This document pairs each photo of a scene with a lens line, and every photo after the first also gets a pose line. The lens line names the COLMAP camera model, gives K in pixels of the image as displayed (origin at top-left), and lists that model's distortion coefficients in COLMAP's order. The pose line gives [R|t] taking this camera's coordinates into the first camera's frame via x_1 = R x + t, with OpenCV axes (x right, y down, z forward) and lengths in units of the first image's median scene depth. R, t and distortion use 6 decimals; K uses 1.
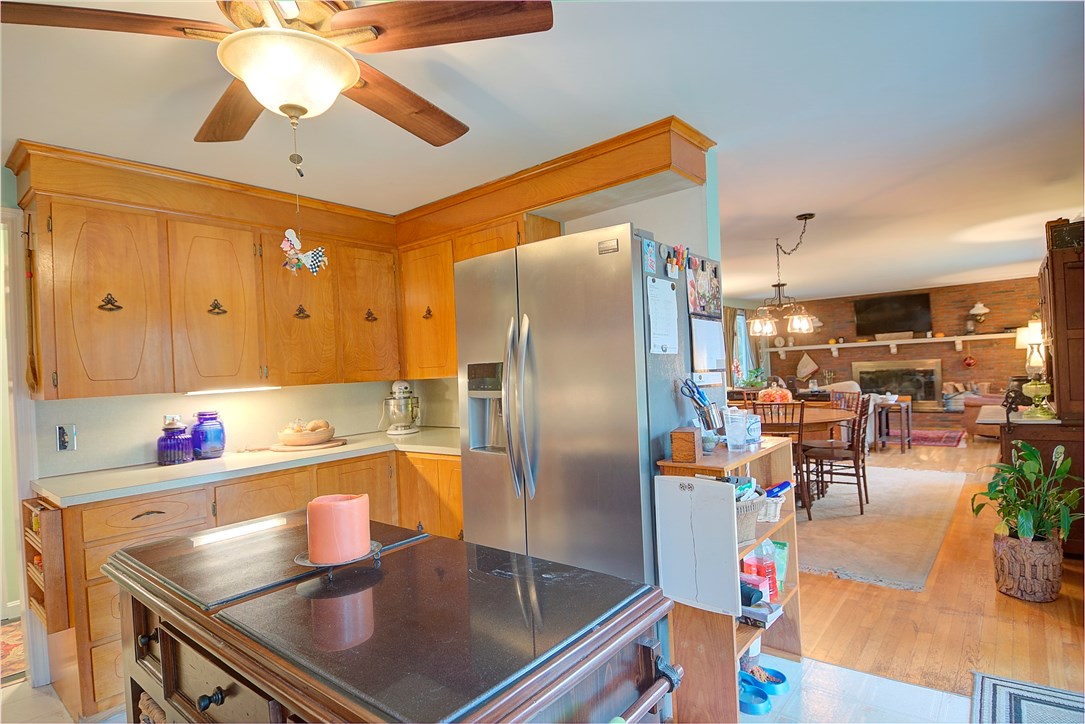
lens RADIAL K [[563.8, 0, 544.4], [0, 563.8, 362.3], [0, 0, 1]] dist [0.028885, -0.037339]
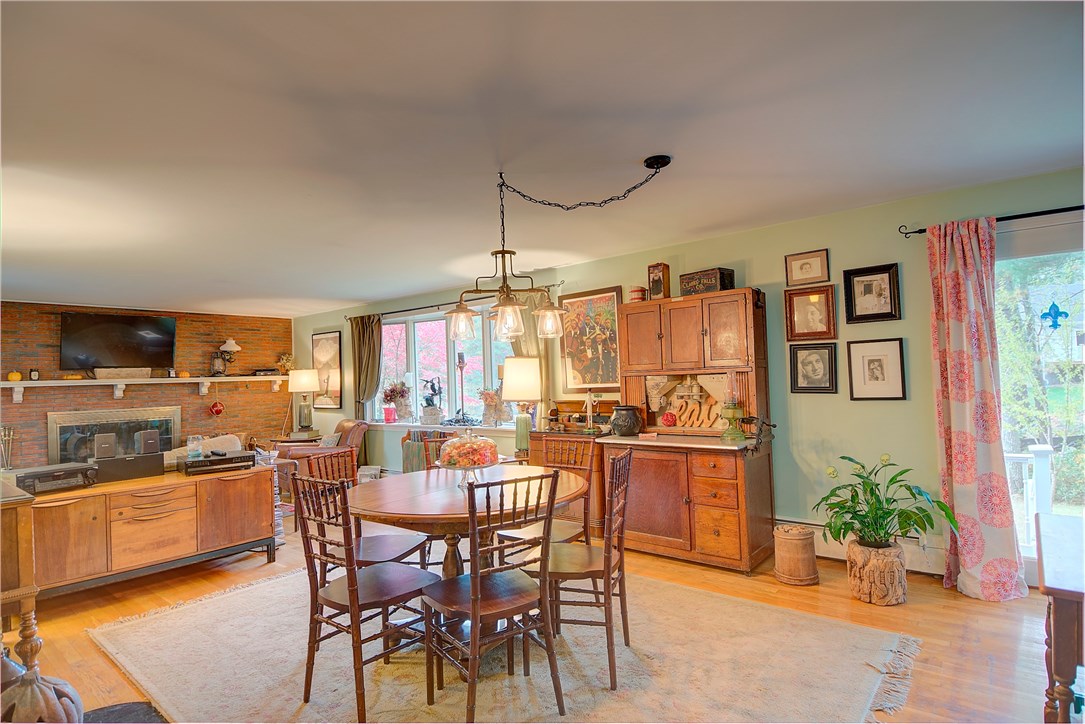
lens RADIAL K [[563.8, 0, 551.5], [0, 563.8, 363.1], [0, 0, 1]] dist [0.028885, -0.037339]
pose [[0.003340, 0.079387, 0.996838, -0.074141], [0.027058, 0.996472, -0.079448, 0.011810], [-0.999628, 0.027237, 0.001180, 0.496888]]
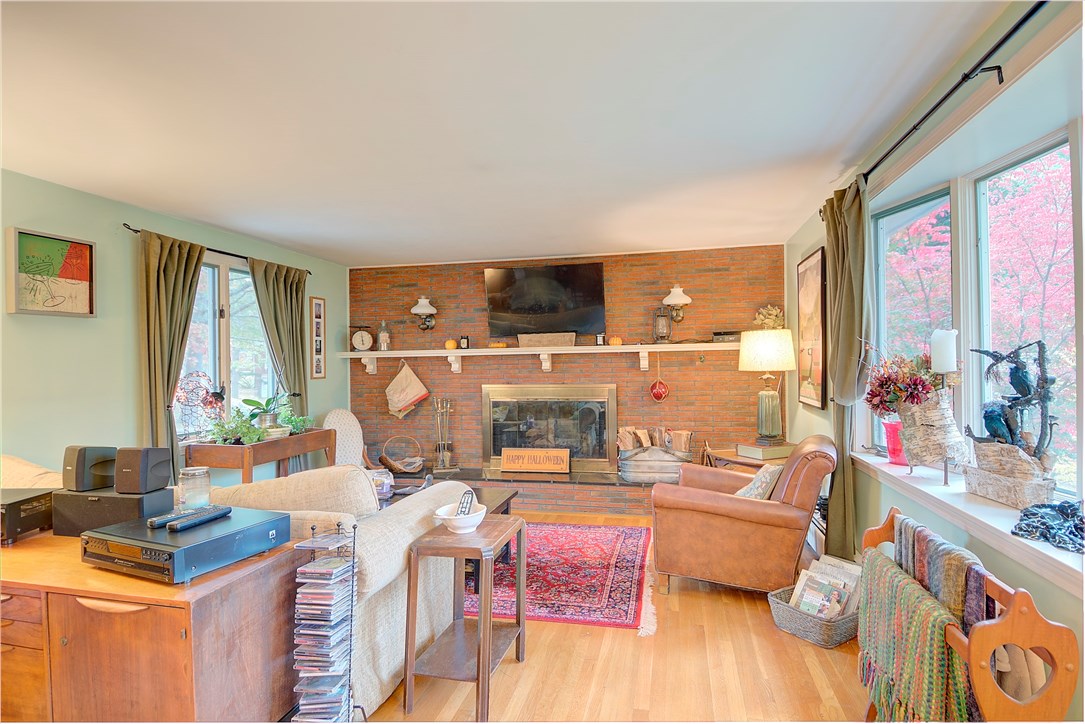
lens RADIAL K [[563.8, 0, 534.2], [0, 563.8, 361.0], [0, 0, 1]] dist [0.028885, -0.037339]
pose [[0.900219, 0.042245, 0.433384, 0.386082], [-0.036302, 0.999099, -0.021983, -0.013125], [-0.433922, 0.004057, 0.900941, 0.536290]]
